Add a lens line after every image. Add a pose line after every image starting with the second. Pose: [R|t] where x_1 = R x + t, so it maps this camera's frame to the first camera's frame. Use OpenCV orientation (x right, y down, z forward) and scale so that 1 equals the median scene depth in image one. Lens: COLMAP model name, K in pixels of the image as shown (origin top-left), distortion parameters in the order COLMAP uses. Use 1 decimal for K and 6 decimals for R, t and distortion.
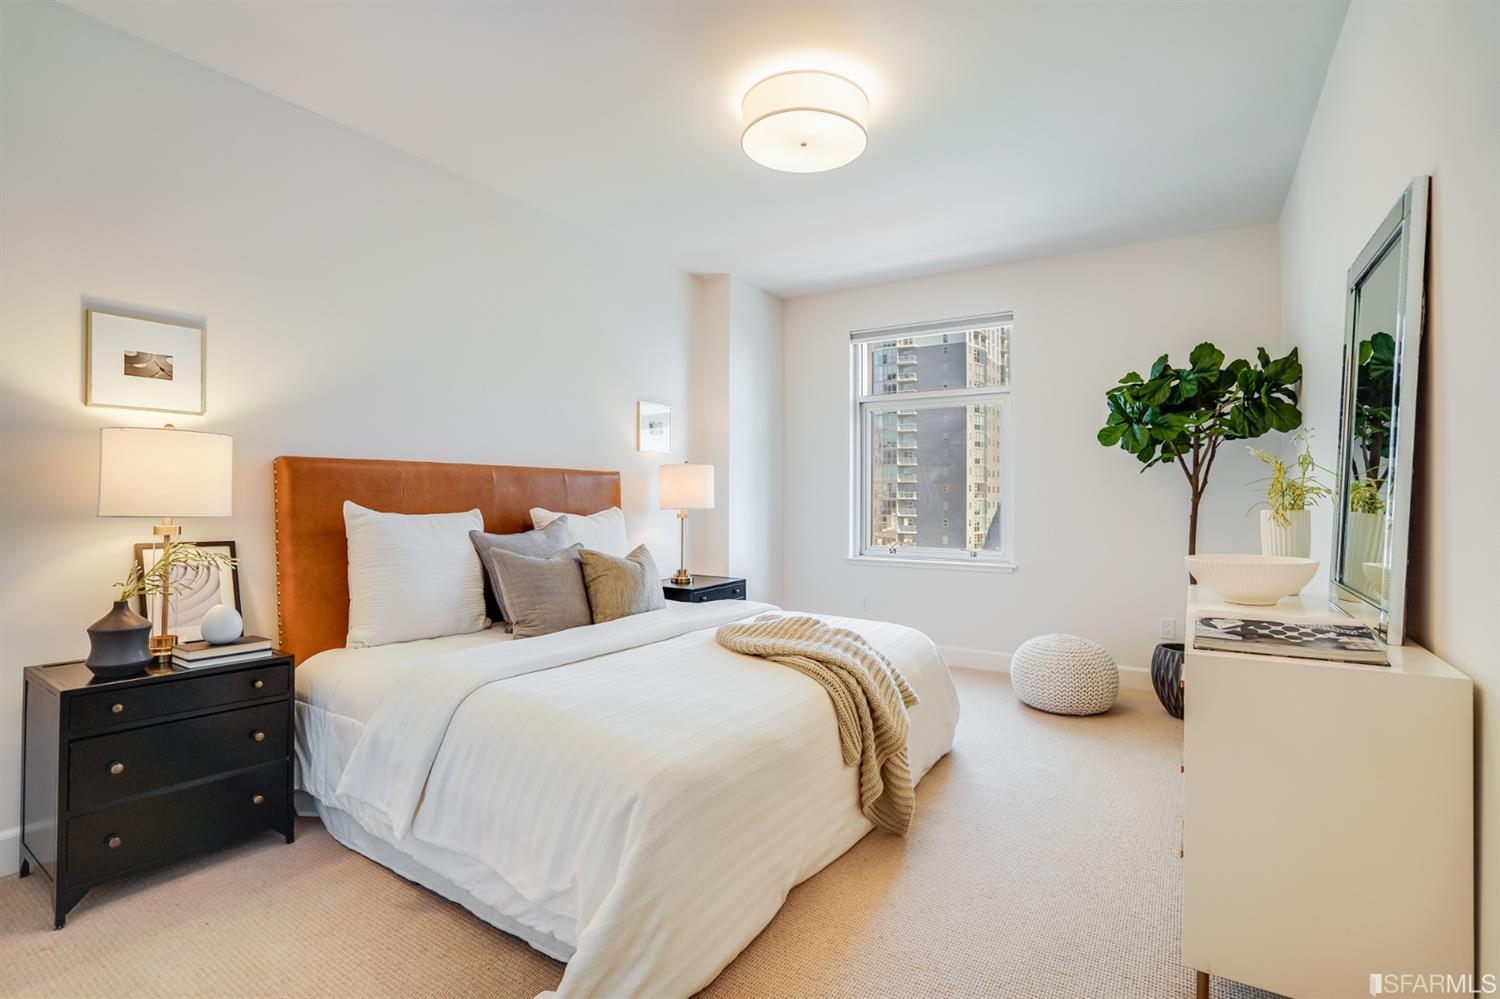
lens RADIAL K [[710.2, 0, 756.1], [0, 710.2, 496.4], [0, 0, 1]] dist [-0.047661, 0.012665]
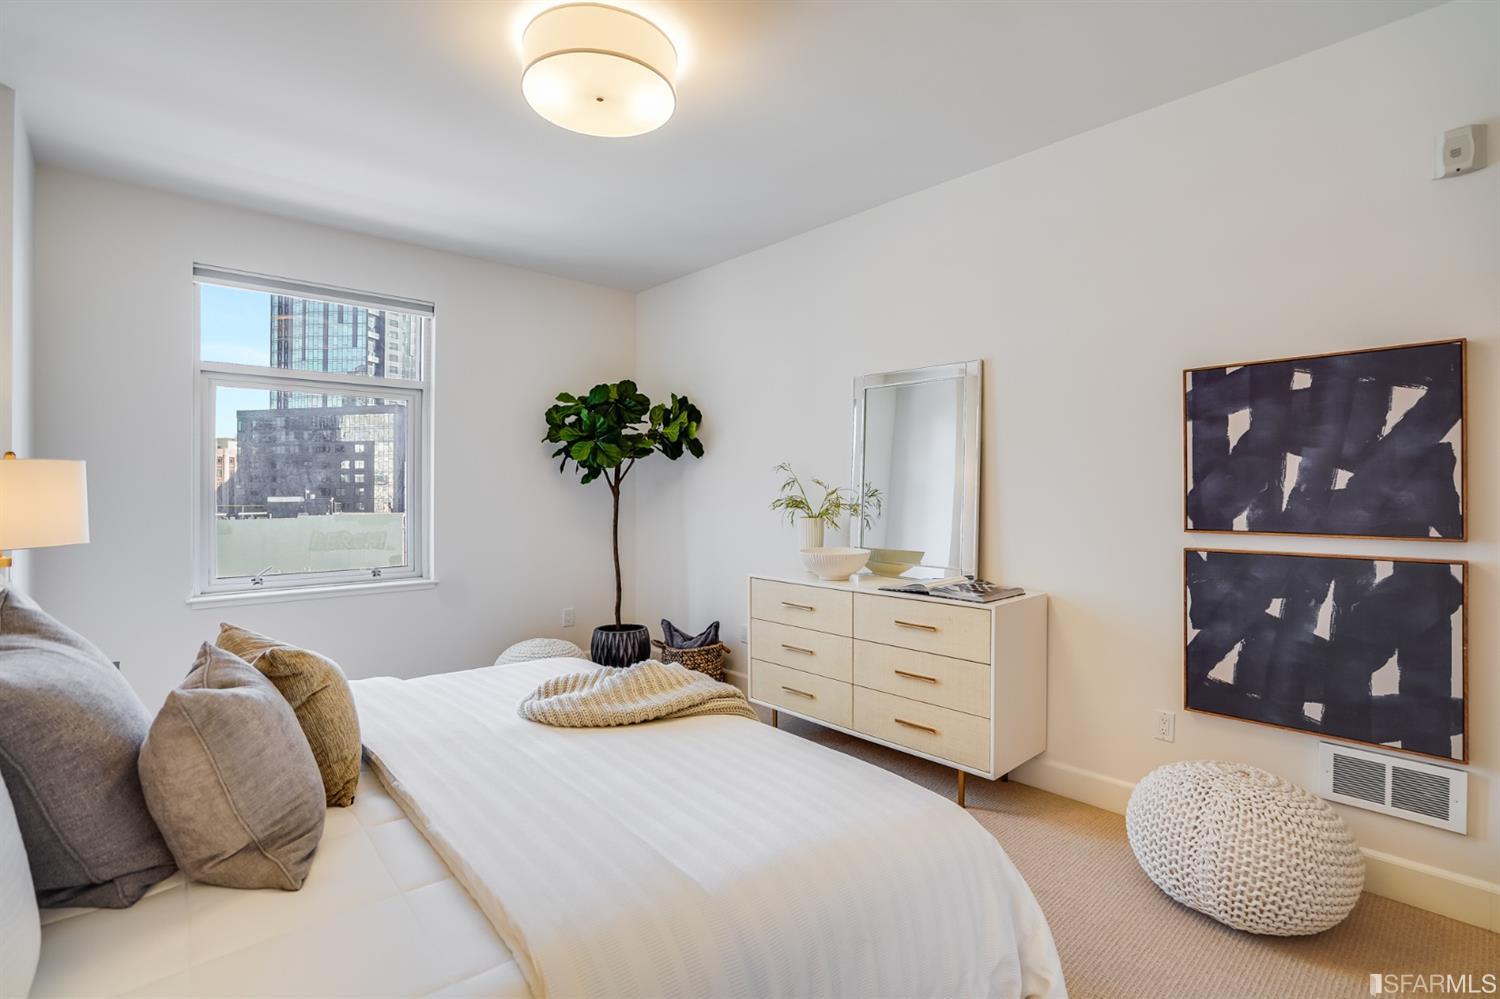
lens RADIAL K [[710.2, 0, 724.7], [0, 710.2, 493.8], [0, 0, 1]] dist [-0.047661, 0.012665]
pose [[0.274139, -0.007703, 0.961659, -0.466566], [-0.003958, 0.999950, 0.009138, -0.026443], [-0.961682, -0.006311, 0.274095, 0.424368]]
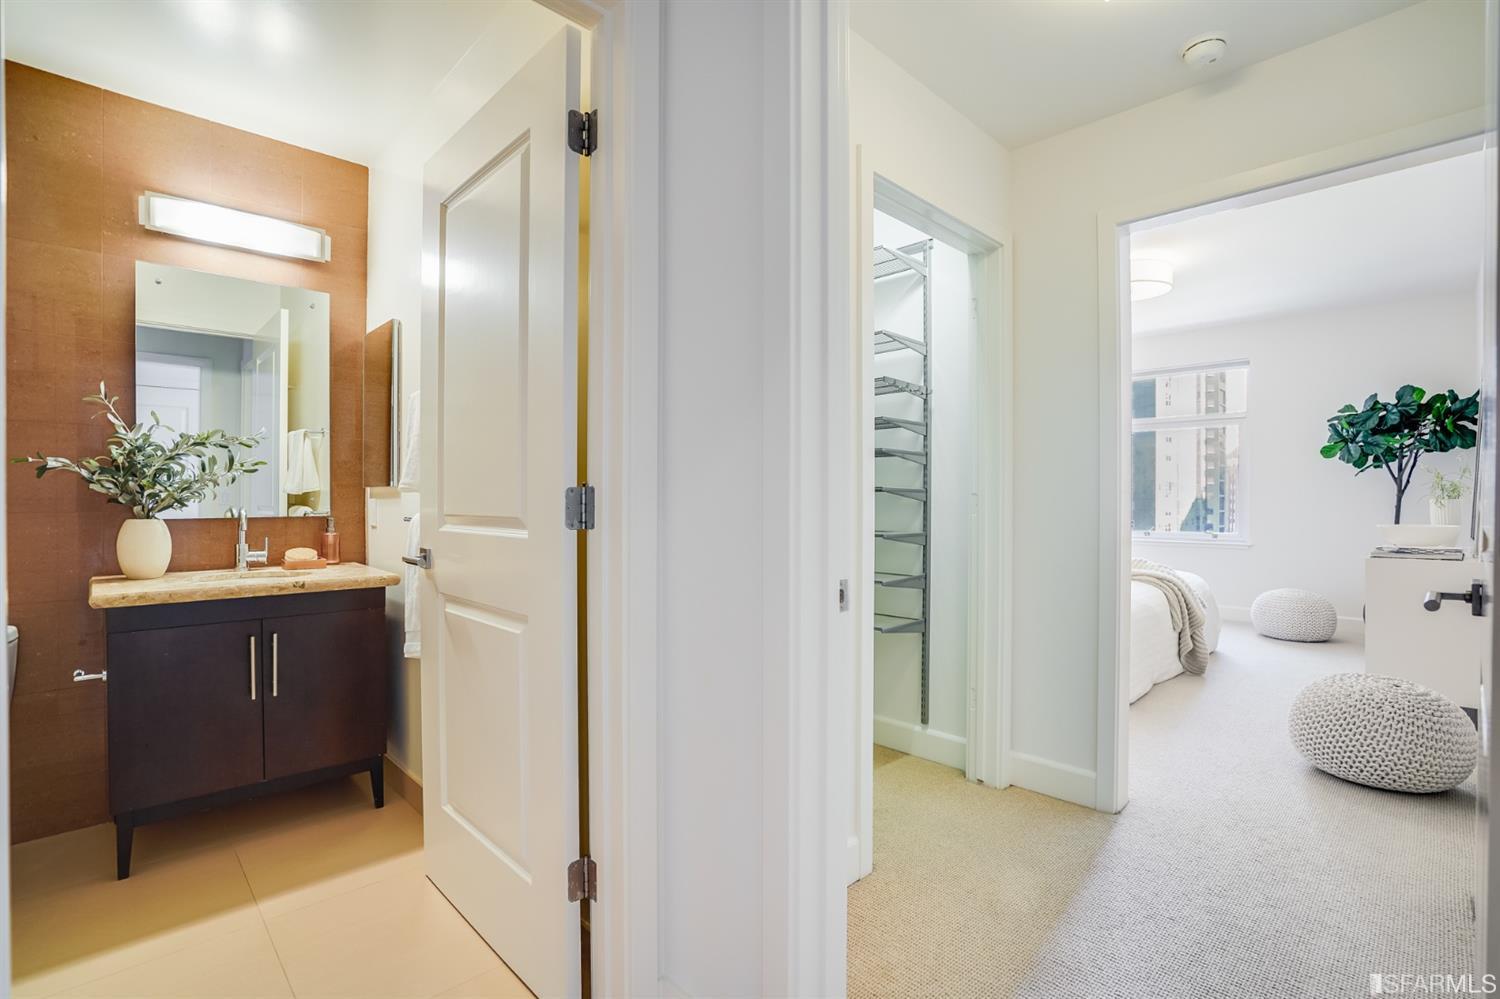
lens RADIAL K [[710.2, 0, 727.9], [0, 710.2, 504.1], [0, 0, 1]] dist [-0.047661, 0.012665]
pose [[0.969230, -0.000051, -0.246156, -0.363611], [0.002470, 0.999952, 0.009519, 0.007288], [0.246143, -0.009834, 0.969184, -0.712514]]
